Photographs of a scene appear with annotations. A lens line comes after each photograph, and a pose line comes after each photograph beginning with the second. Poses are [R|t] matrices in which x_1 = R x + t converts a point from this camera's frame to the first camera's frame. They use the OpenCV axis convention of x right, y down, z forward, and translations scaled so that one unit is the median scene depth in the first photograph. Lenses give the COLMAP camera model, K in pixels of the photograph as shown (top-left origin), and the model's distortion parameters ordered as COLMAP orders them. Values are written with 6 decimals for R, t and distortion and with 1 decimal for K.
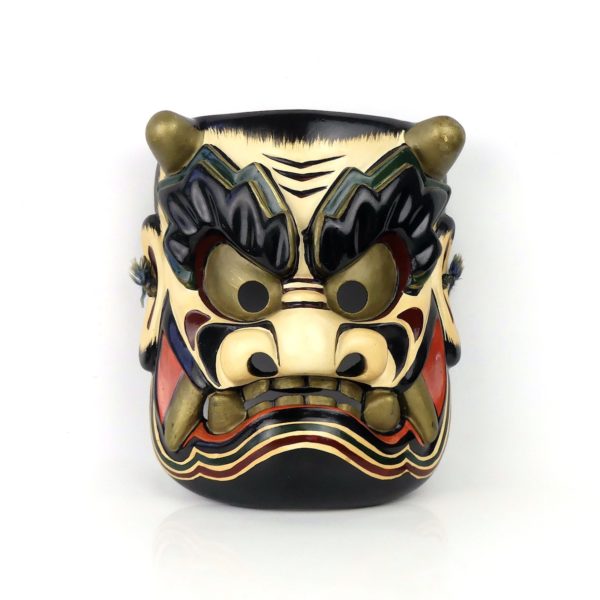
lens RADIAL K [[1885.4, 0, 300.0], [0, 1885.4, 300.0], [0, 0, 1]] dist [0.064573, 0.130531]
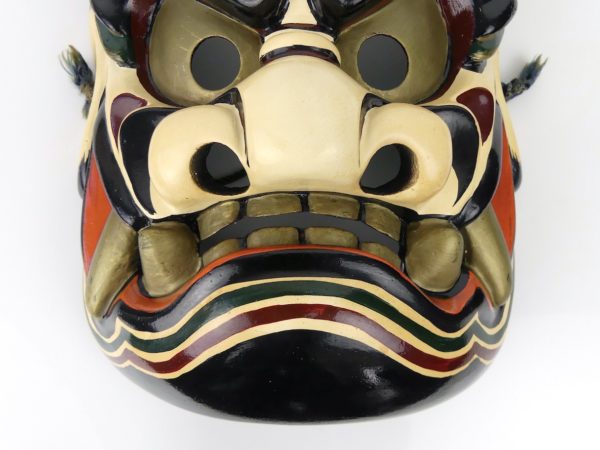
lens RADIAL K [[465.8, 0, 300.0], [0, 465.8, 225.0], [0, 0, 1]] dist [-0.001982, 0.000677]
pose [[0.998859, -0.006363, -0.047331, 0.008399], [0.005859, 0.999925, -0.010768, 0.050530], [0.047396, 0.010479, 0.998821, 0.854503]]
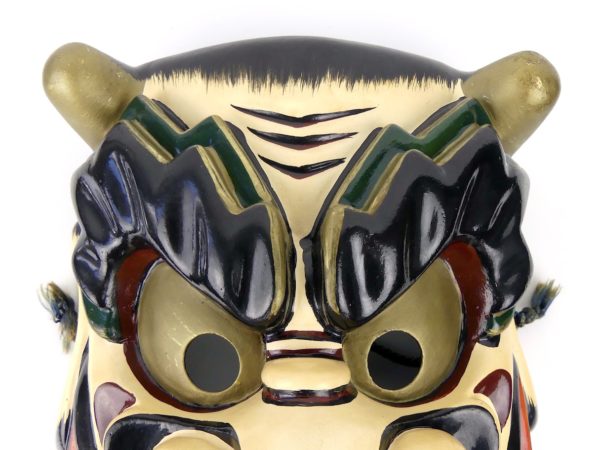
lens RADIAL K [[476.1, 0, 300.0], [0, 476.1, 225.0], [0, 0, 1]] dist [-0.003897, -0.000639]
pose [[0.999795, -0.010029, -0.017611, 0.003282], [0.009158, 0.998763, -0.048874, -0.034013], [0.018079, 0.048703, 0.998650, 0.861818]]
